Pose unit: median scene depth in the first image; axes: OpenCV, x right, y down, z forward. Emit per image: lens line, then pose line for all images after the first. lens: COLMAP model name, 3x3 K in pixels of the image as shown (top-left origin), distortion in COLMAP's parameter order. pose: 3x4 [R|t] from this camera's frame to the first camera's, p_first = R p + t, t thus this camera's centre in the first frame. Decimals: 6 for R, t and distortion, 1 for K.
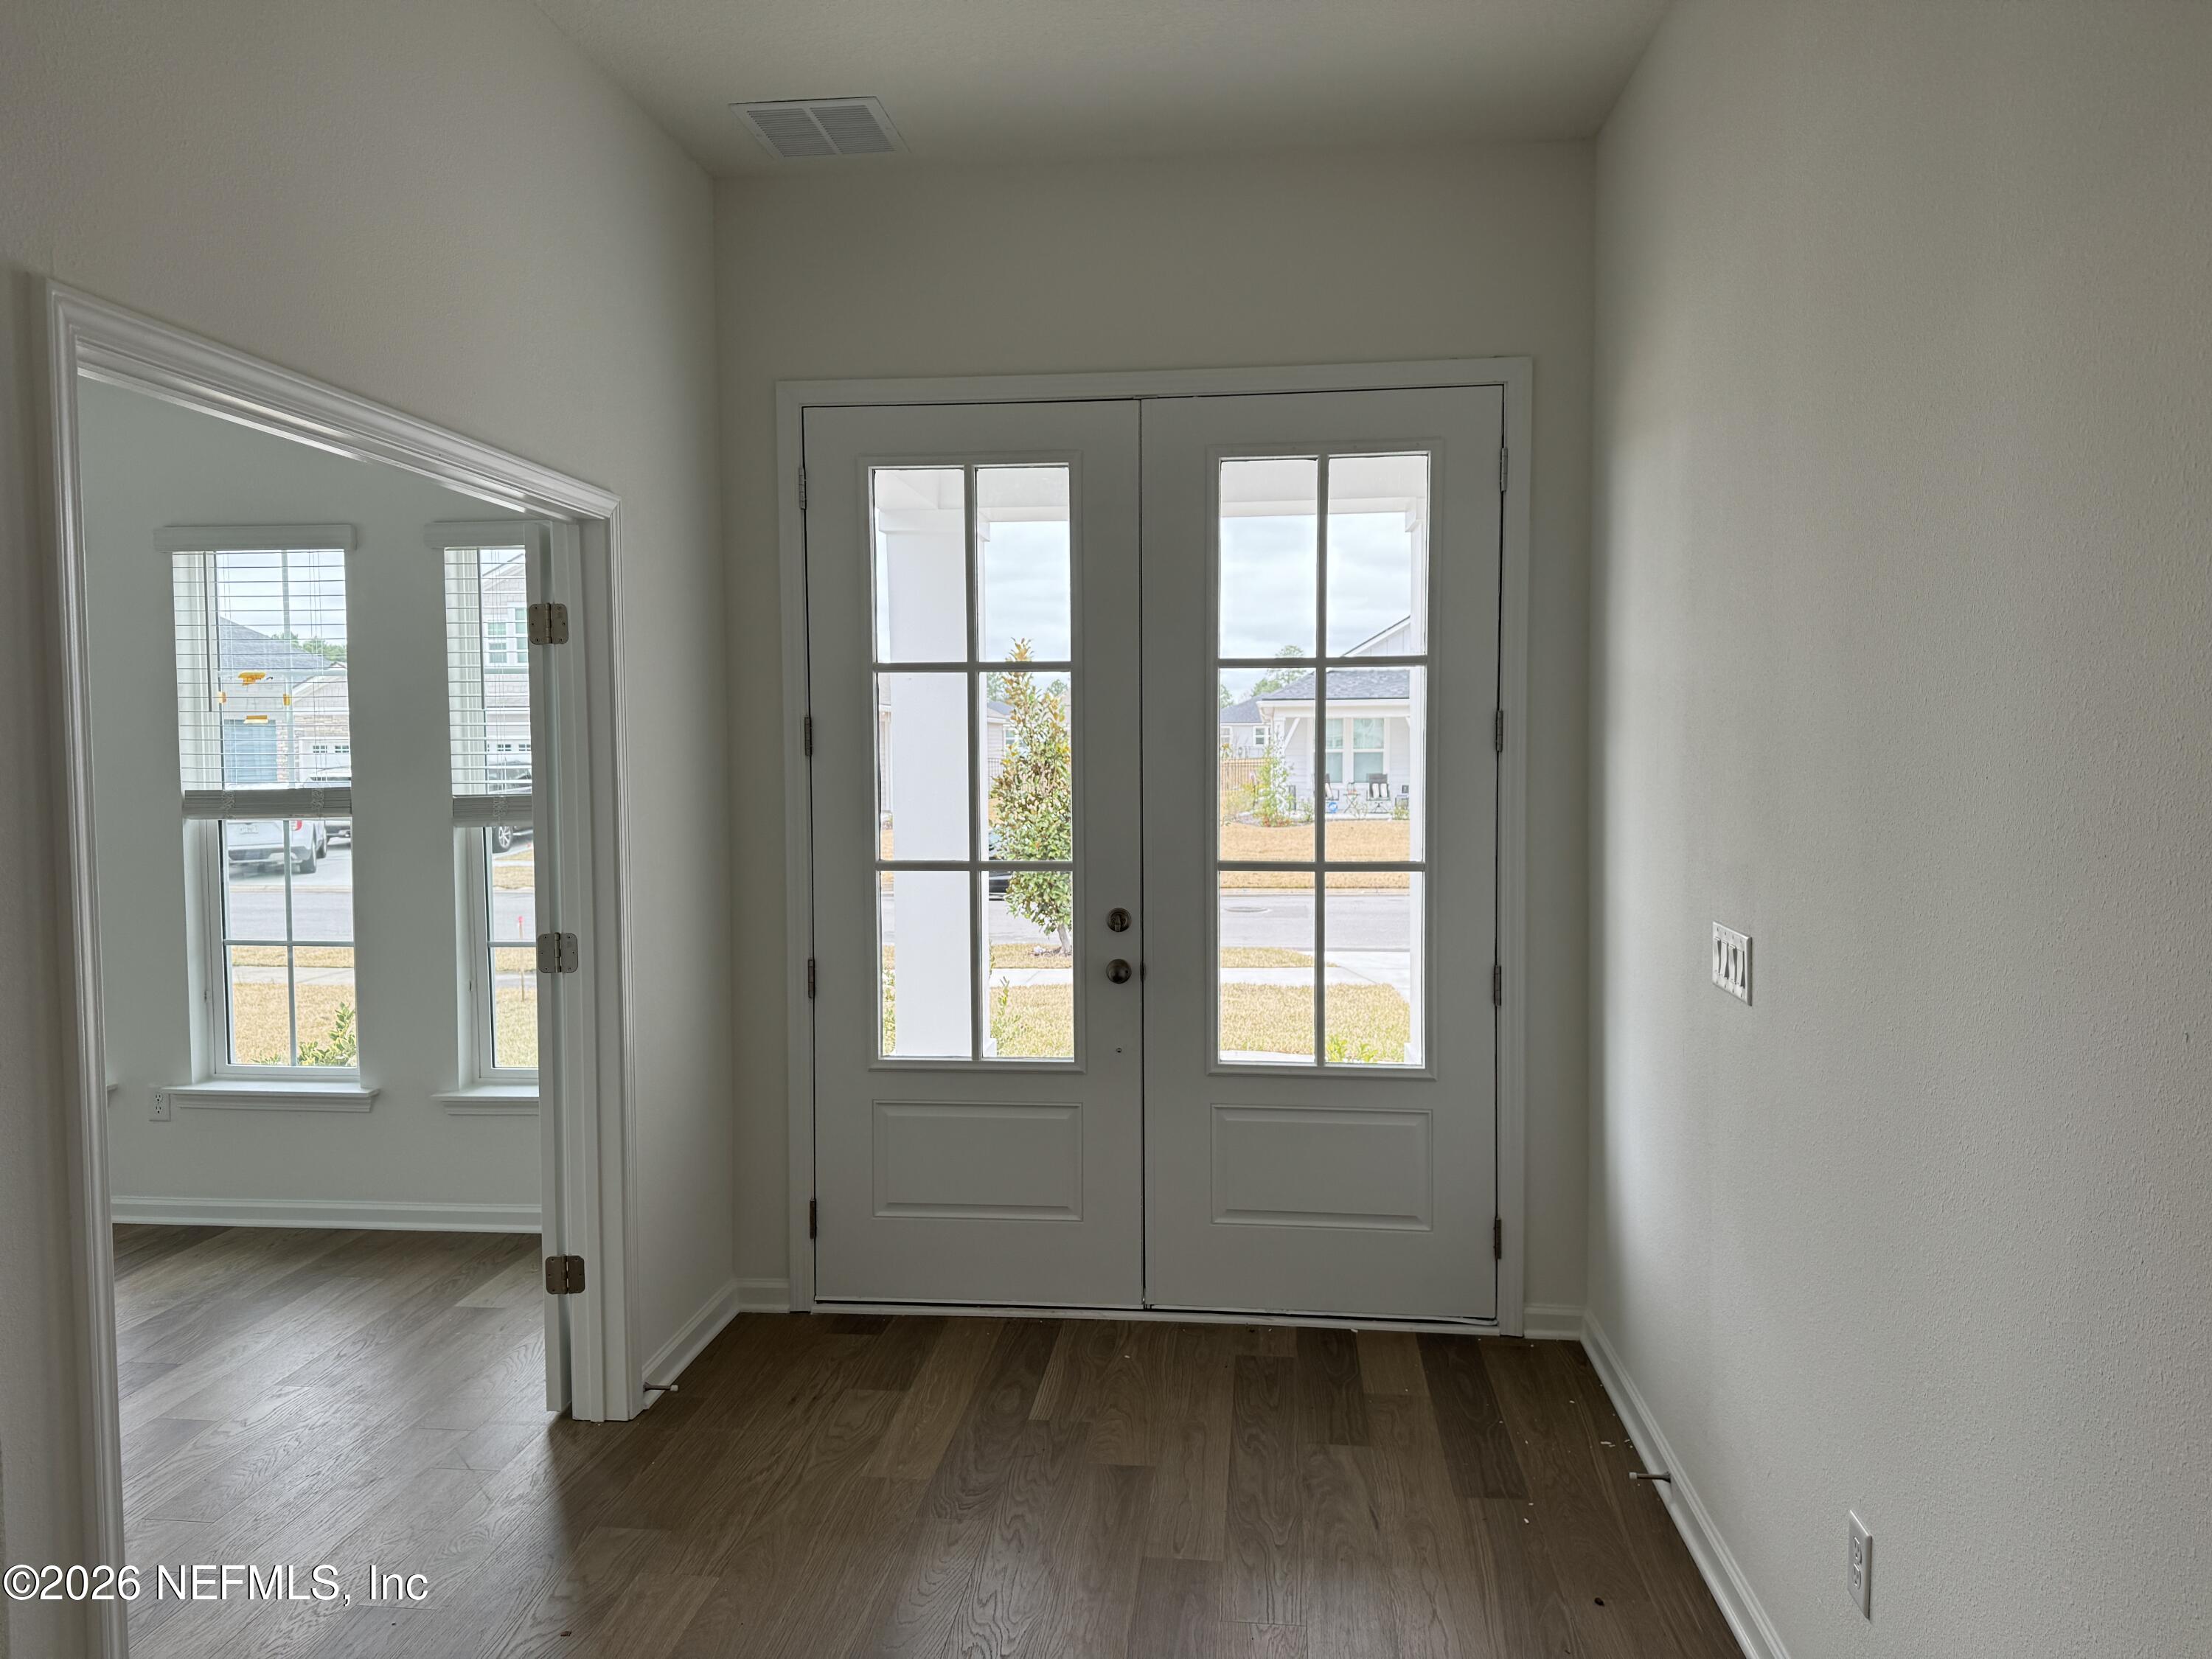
lens RADIAL K [[1546.1, 0, 1094.1], [0, 1546.1, 825.7], [0, 0, 1]] dist [0.110669, -0.149933]
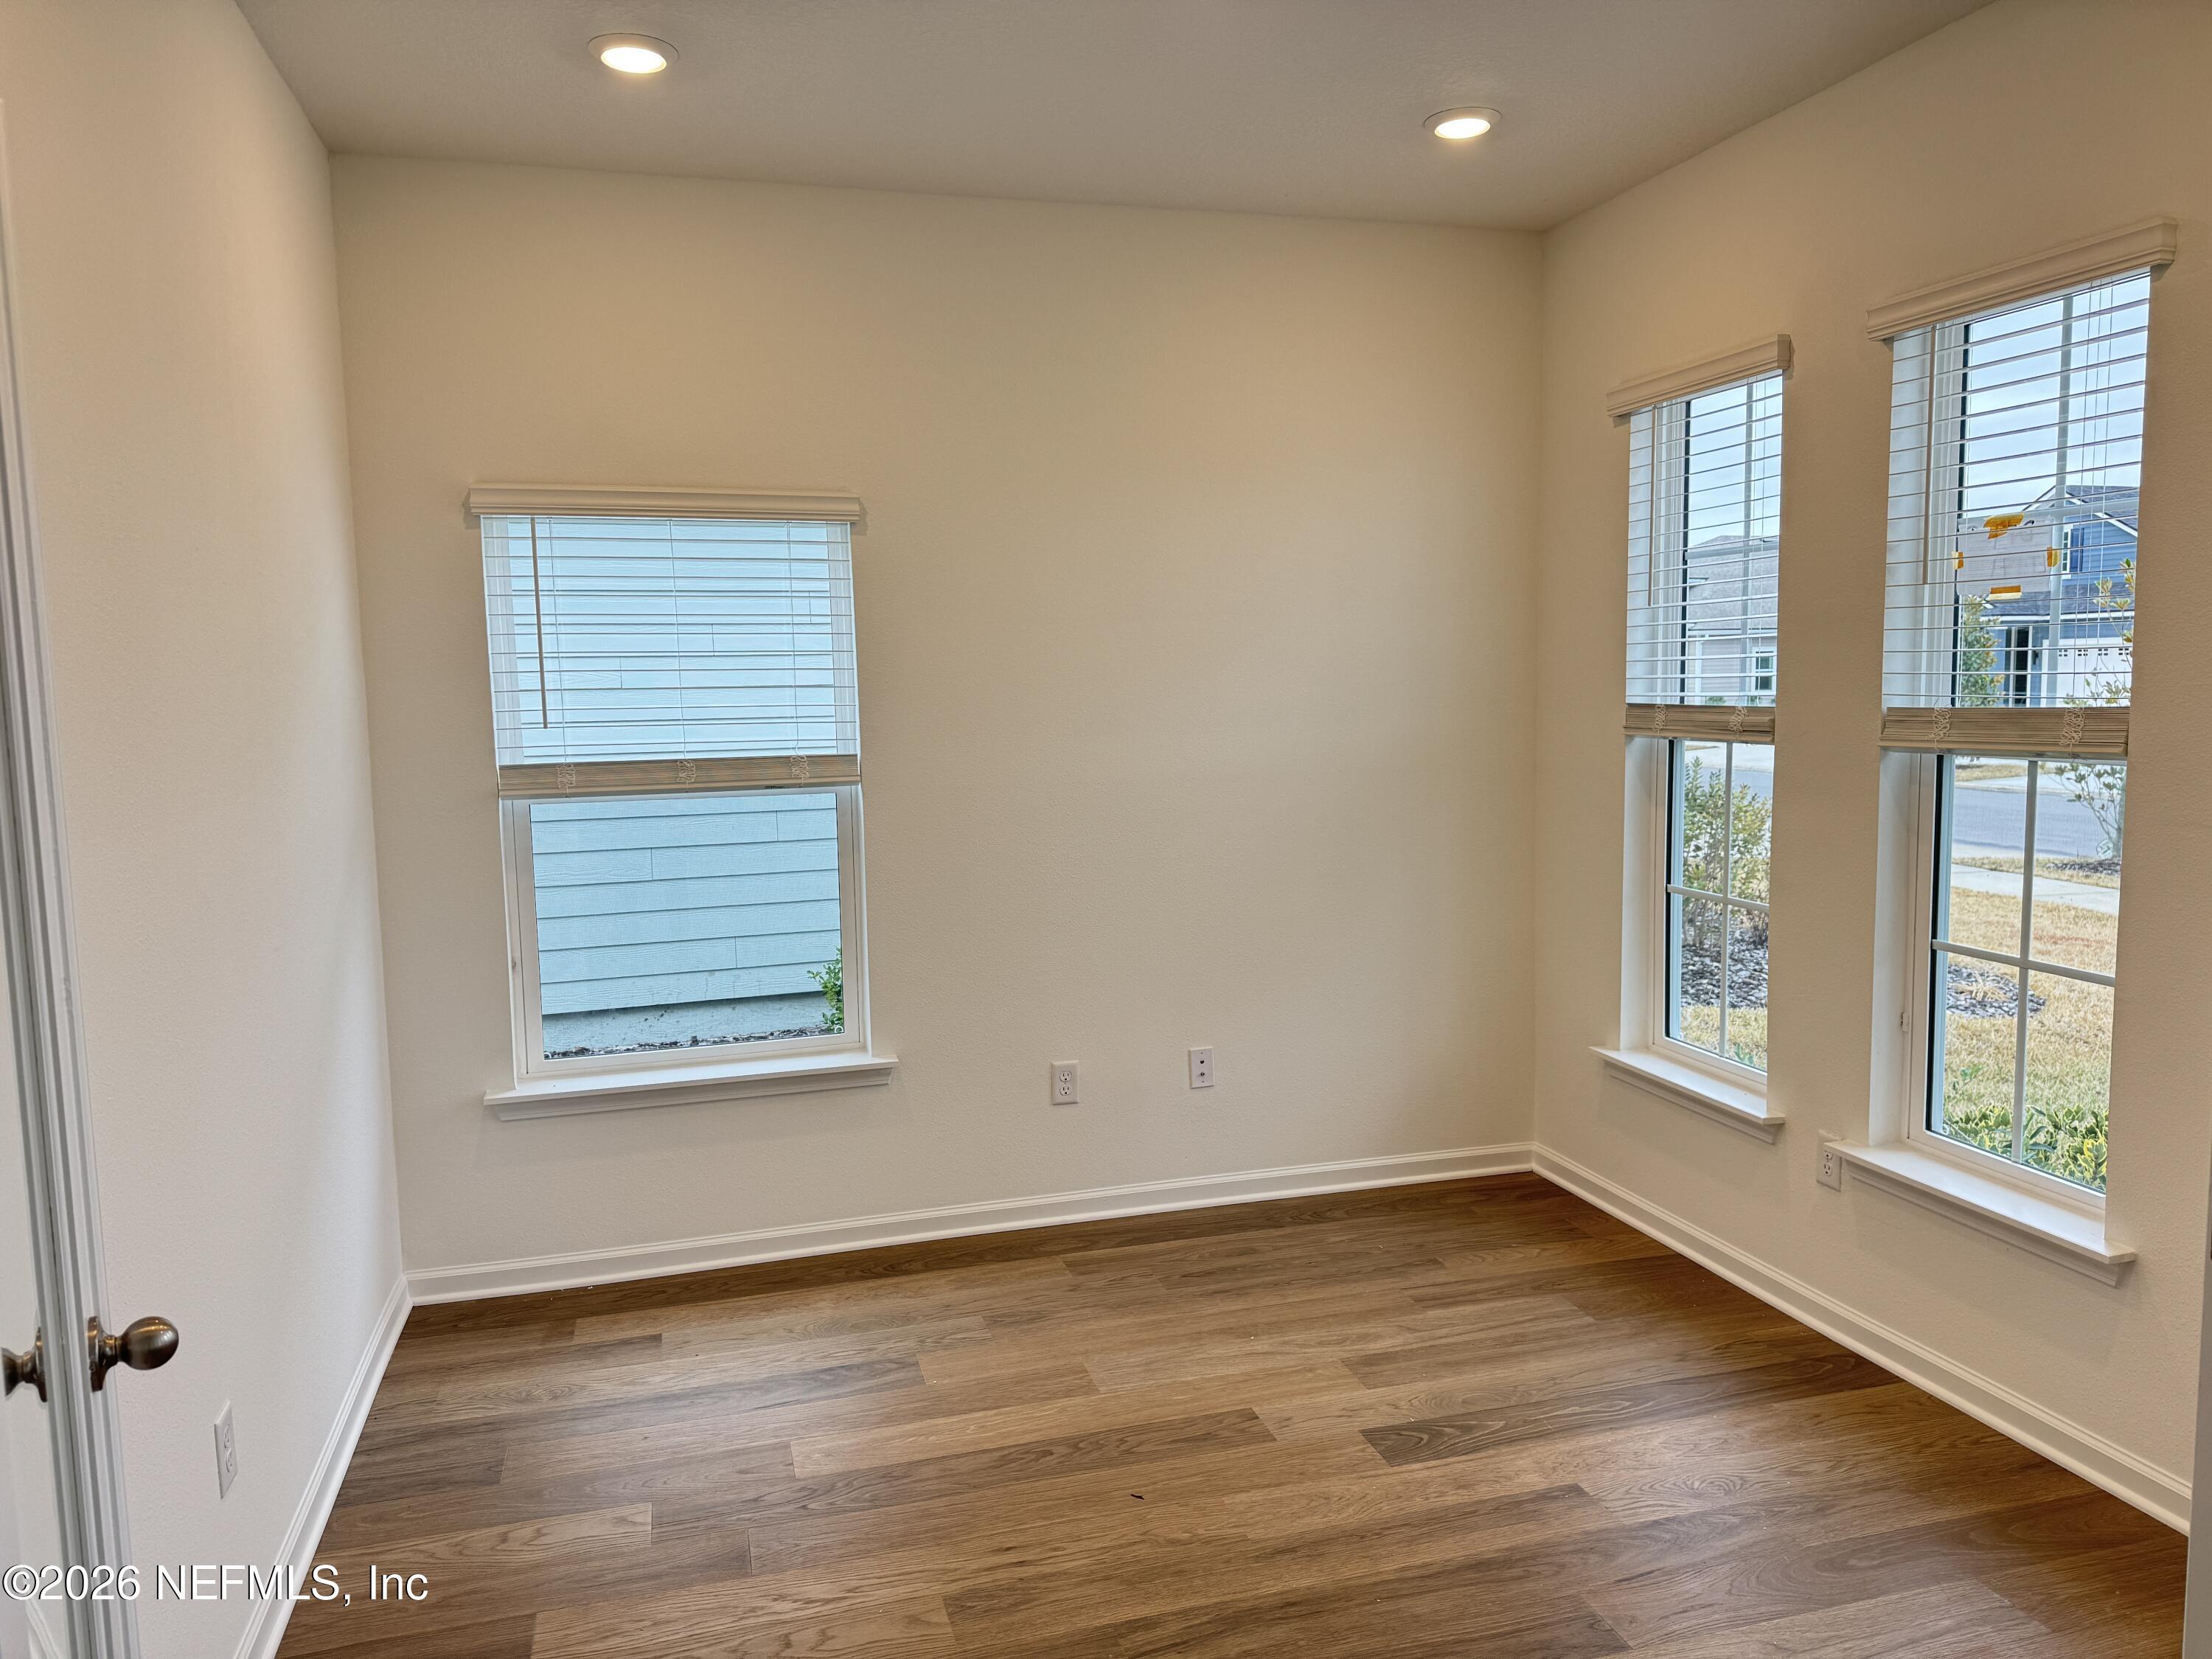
lens RADIAL K [[1546.1, 0, 1094.1], [0, 1546.1, 825.7], [0, 0, 1]] dist [0.110669, -0.149933]
pose [[0.380566, 0.089066, -0.920455, -0.096919], [-0.033977, 0.996026, 0.082330, -0.015775], [0.924129, -0.000058, 0.382080, 0.449755]]
